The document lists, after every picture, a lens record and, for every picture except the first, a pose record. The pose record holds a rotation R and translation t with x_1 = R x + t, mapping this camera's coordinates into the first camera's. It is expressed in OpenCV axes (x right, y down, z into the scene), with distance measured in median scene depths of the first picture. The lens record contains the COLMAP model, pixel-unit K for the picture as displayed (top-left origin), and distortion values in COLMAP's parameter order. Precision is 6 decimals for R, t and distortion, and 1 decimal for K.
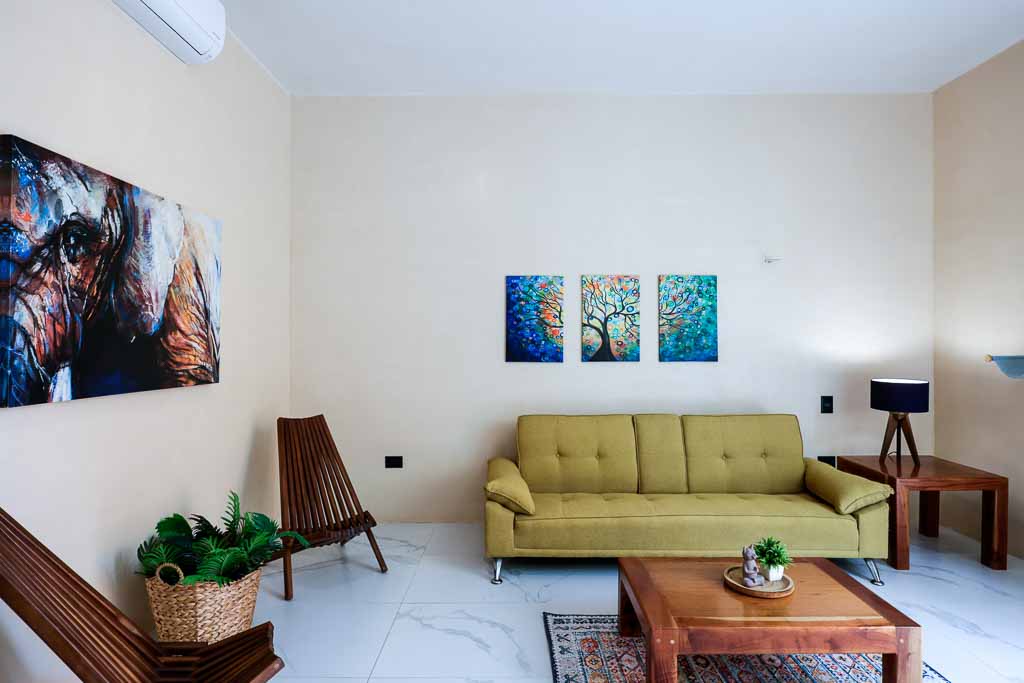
lens RADIAL K [[559.7, 0, 514.4], [0, 559.7, 341.6], [0, 0, 1]] dist [0.004332, -0.002210]
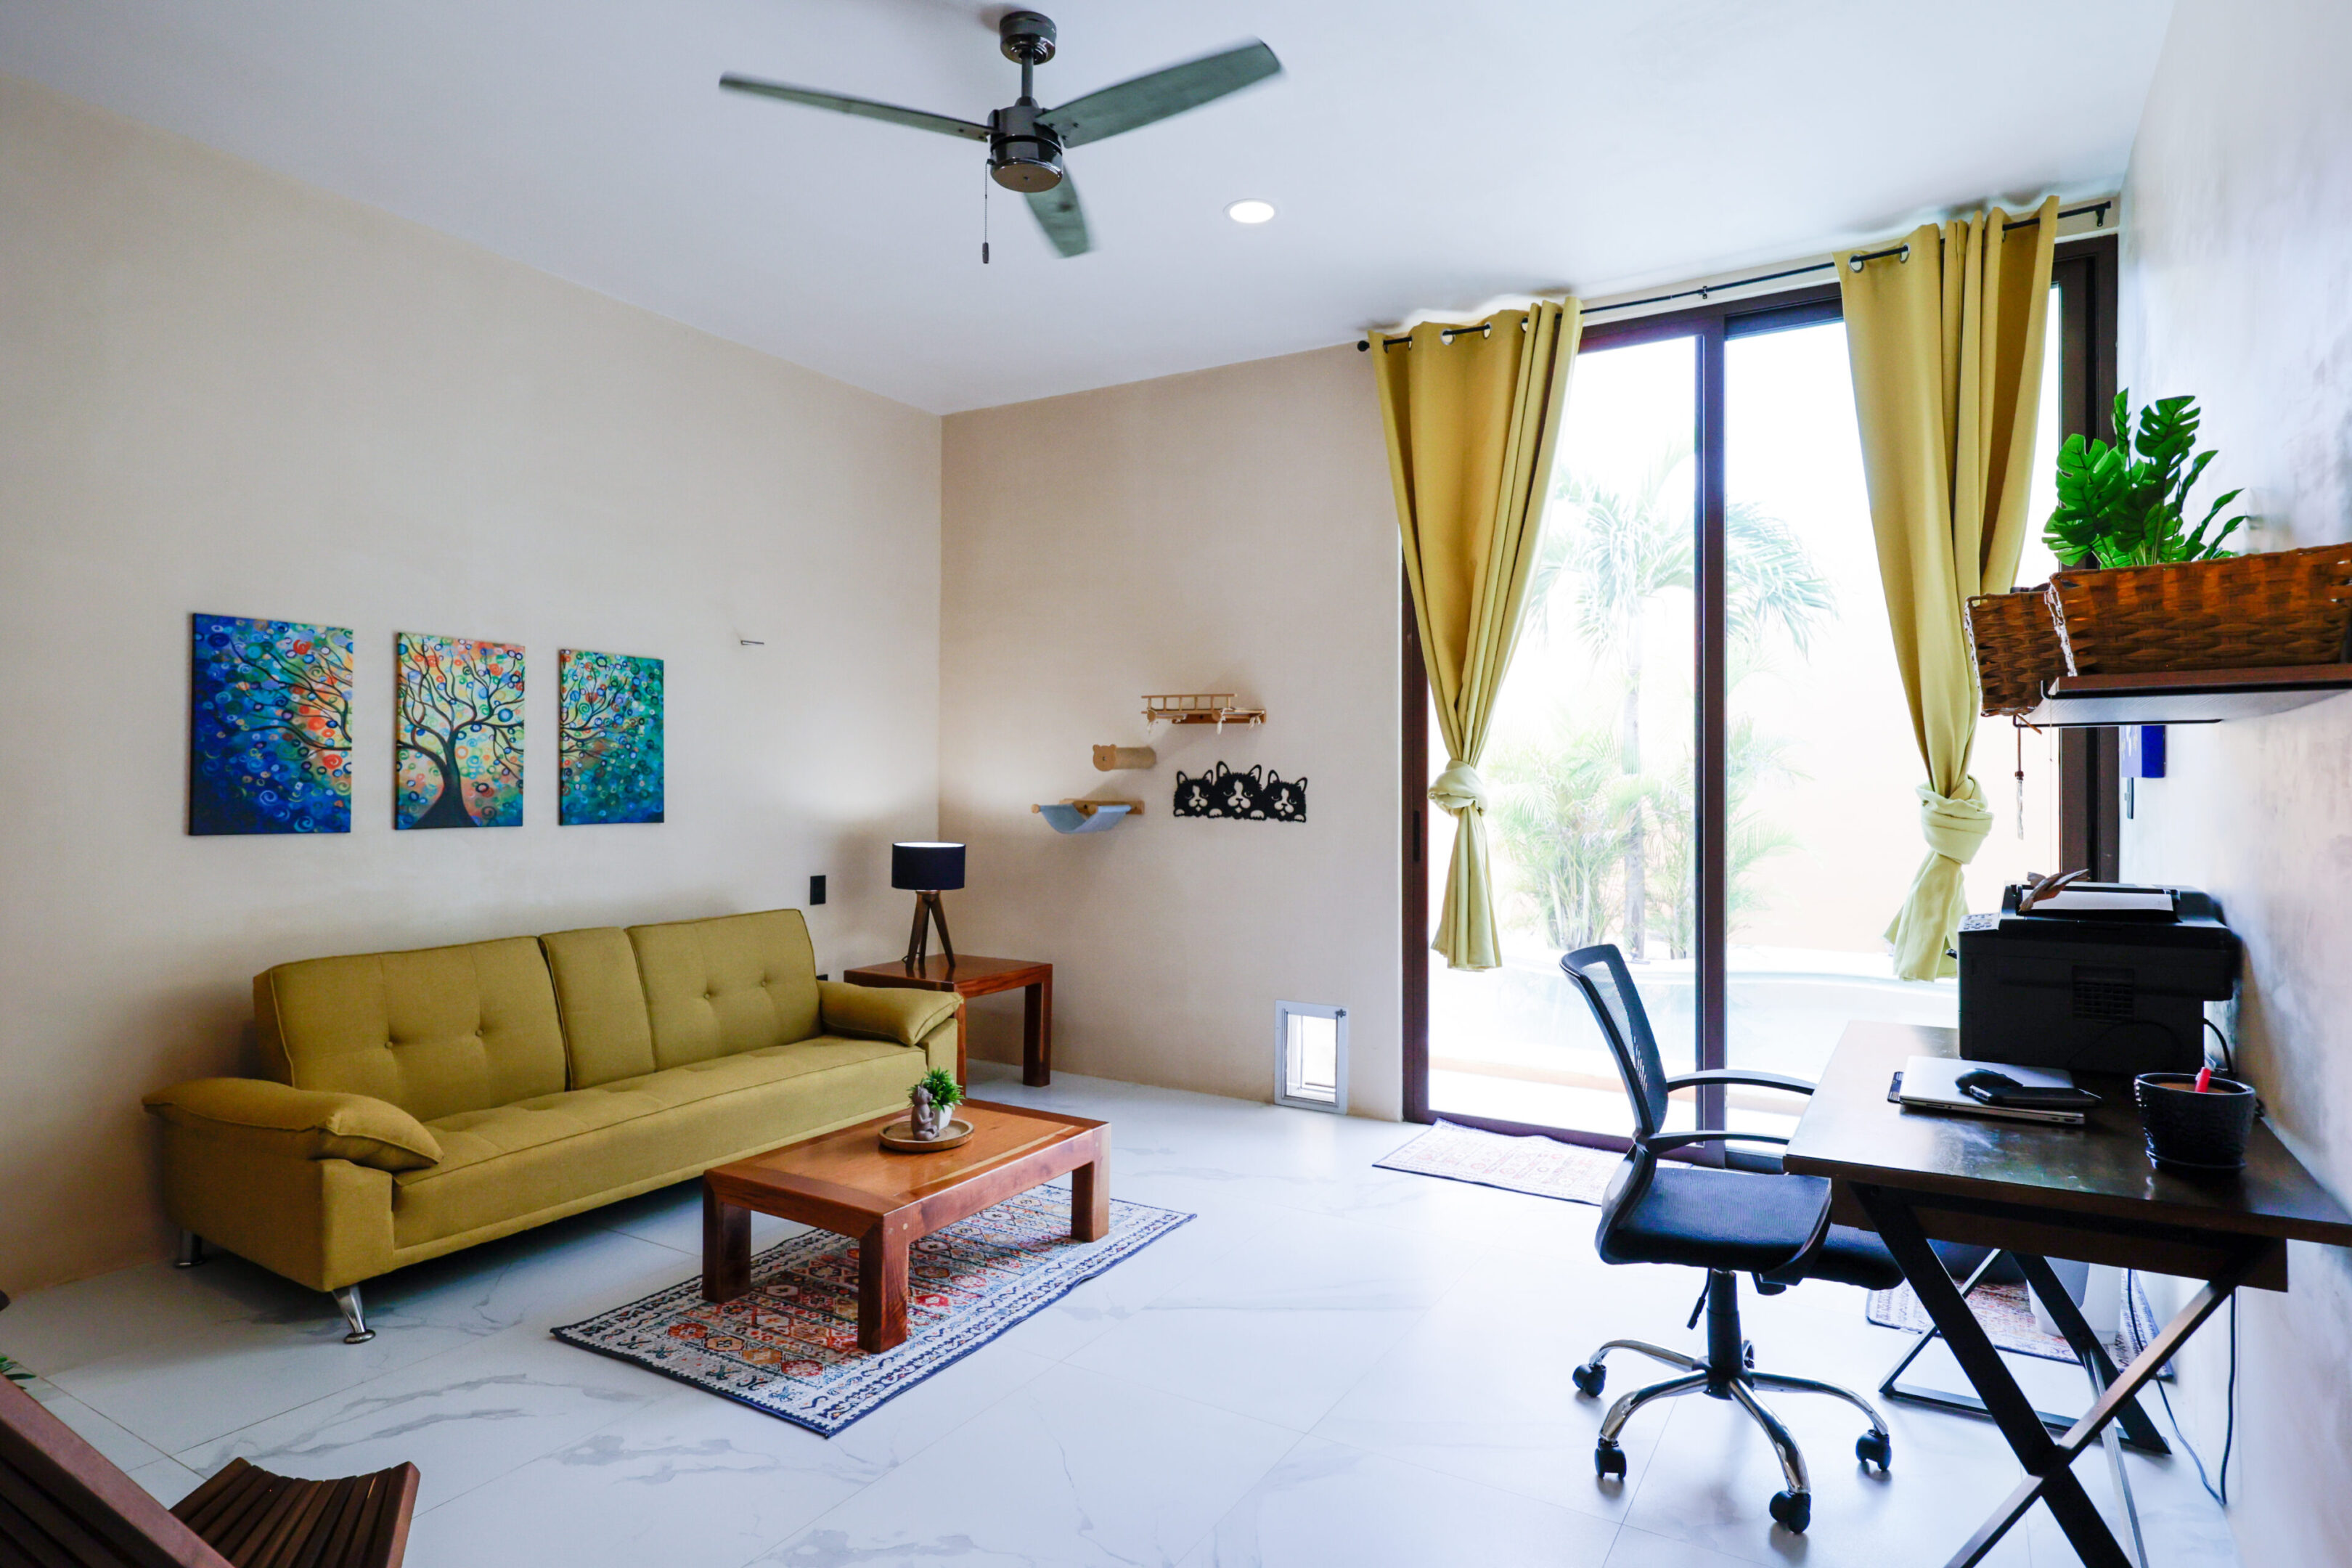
lens RADIAL K [[1300.9, 0, 1176.0], [0, 1300.9, 785.5], [0, 0, 1]] dist [0.001237, -0.001072]
pose [[0.509718, 0.002730, 0.860337, -0.449936], [-0.004868, 0.999988, -0.000288, -0.001362], [-0.860328, -0.004041, 0.509725, -0.043979]]
